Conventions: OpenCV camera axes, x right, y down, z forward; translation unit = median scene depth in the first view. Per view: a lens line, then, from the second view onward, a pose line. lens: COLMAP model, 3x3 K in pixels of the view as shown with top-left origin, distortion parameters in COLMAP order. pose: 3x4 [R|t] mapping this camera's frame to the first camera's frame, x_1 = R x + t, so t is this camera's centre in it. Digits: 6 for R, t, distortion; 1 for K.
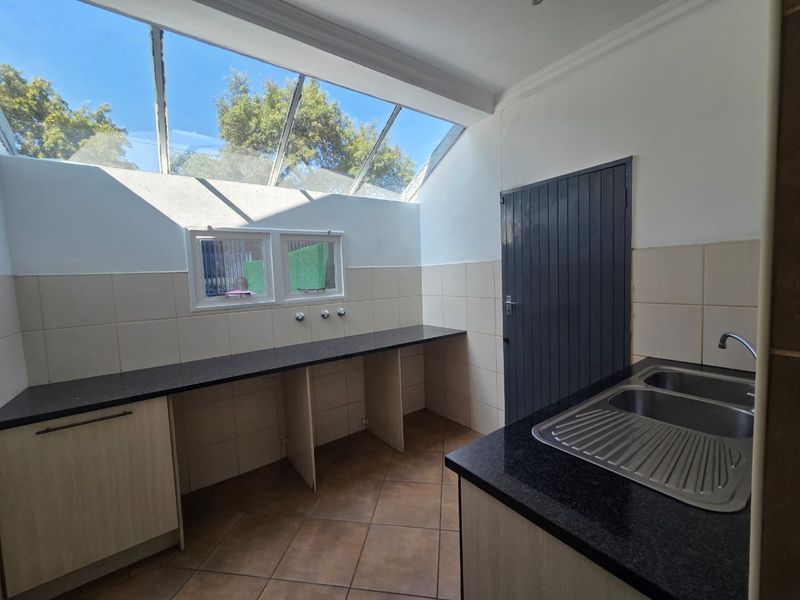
lens RADIAL K [[329.7, 0, 397.2], [0, 329.7, 298.4], [0, 0, 1]] dist [0.002661, 0.000029]
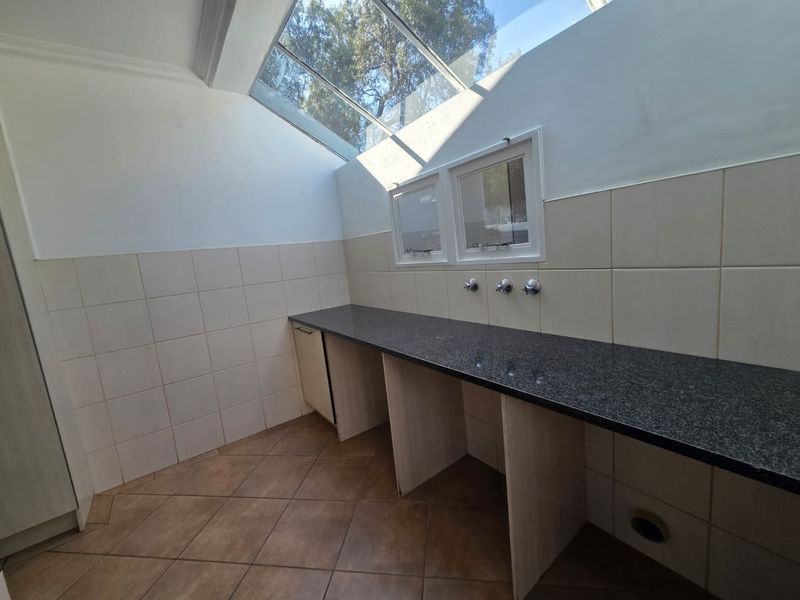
lens RADIAL K [[329.7, 0, 397.8], [0, 329.7, 296.7], [0, 0, 1]] dist [0.002661, 0.000029]
pose [[0.001064, 0.181955, -0.983306, 0.442726], [0.033528, 0.982747, 0.181888, -0.058832], [0.999437, -0.033162, -0.005054, 0.935797]]
